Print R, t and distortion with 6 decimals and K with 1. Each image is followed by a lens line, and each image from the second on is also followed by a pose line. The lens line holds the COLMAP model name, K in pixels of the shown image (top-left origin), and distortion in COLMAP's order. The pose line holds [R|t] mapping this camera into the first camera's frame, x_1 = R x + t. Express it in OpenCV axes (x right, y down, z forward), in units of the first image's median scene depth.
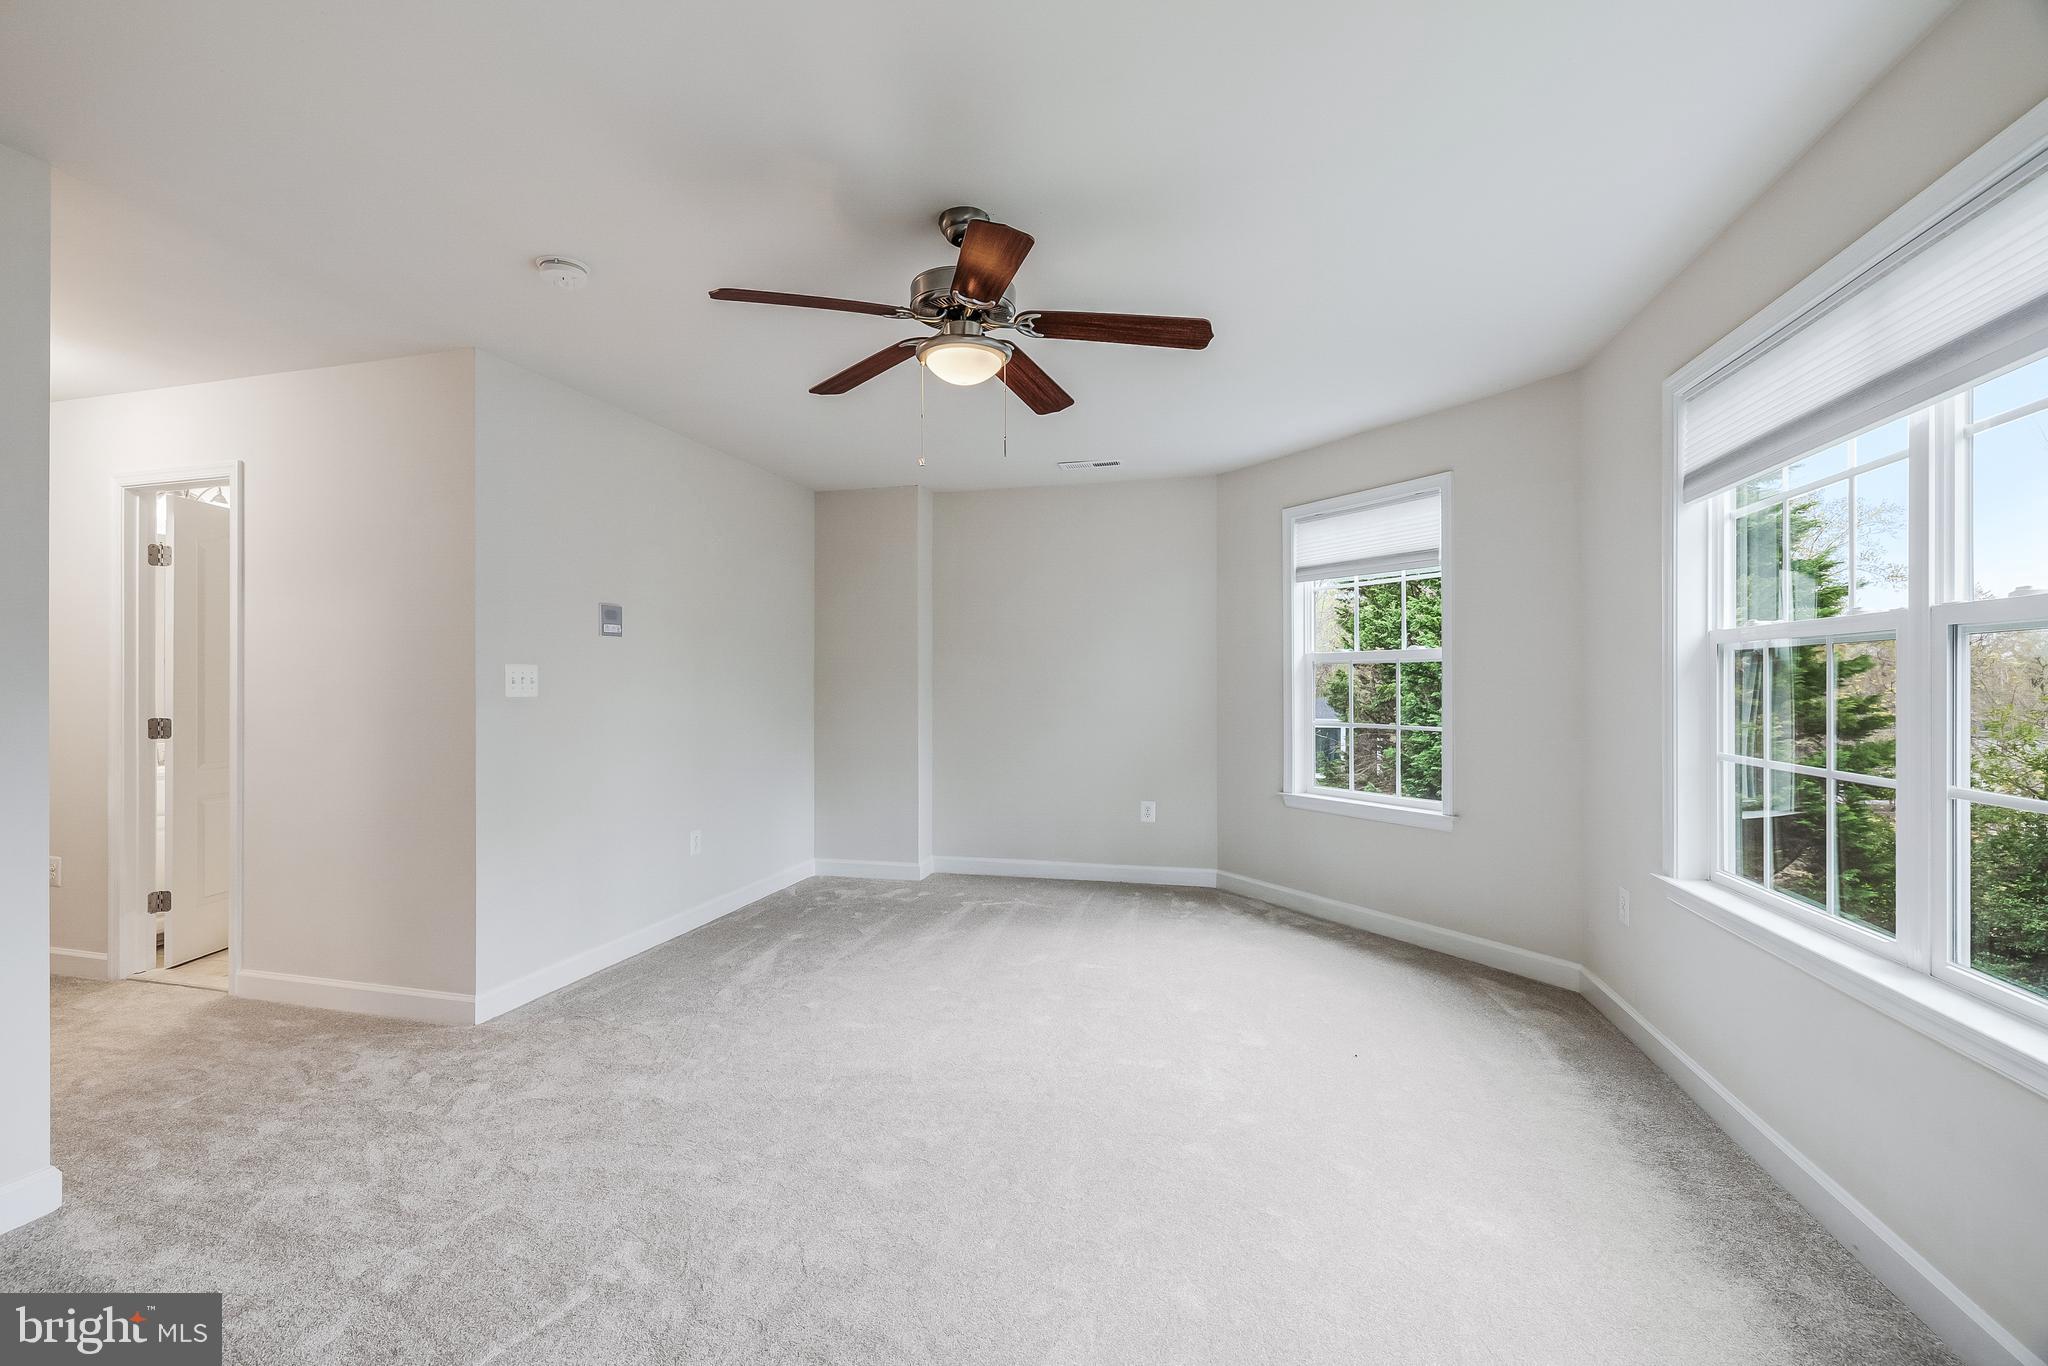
lens RADIAL K [[899.3, 0, 1024.0], [0, 899.3, 683.0], [0, 0, 1]] dist [0.004198, 0.000480]
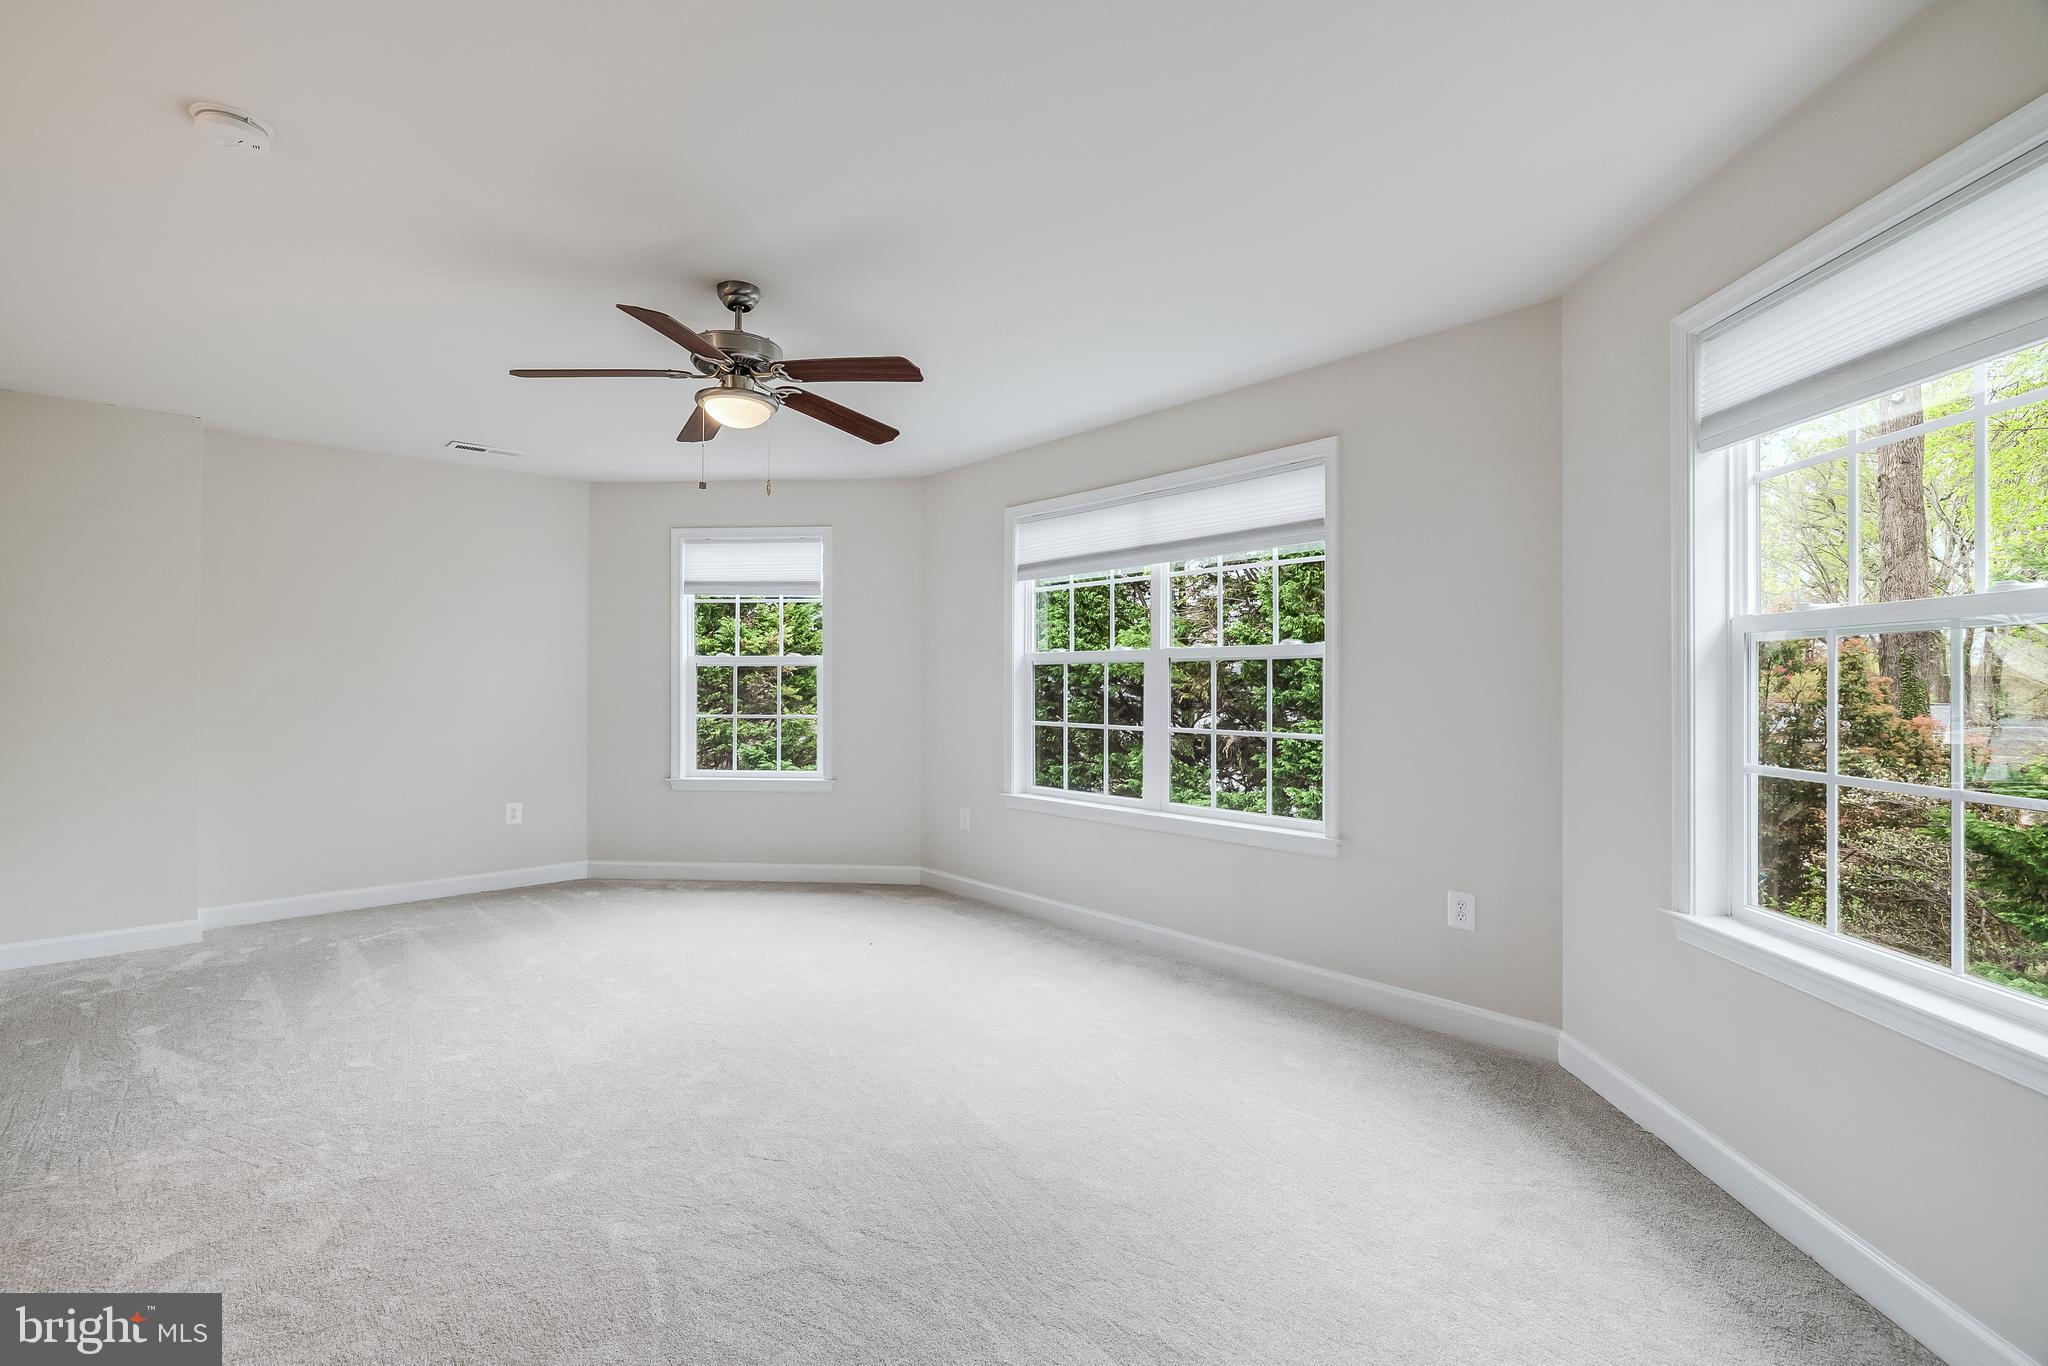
lens RADIAL K [[887.1, 0, 1007.9], [0, 887.1, 677.8], [0, 0, 1]] dist [0.000184, -0.000100]
pose [[0.558212, 0.006758, 0.829671, -0.465874], [-0.003610, 0.999977, -0.005717, -0.000011], [-0.829690, 0.000196, 0.558224, 0.027847]]
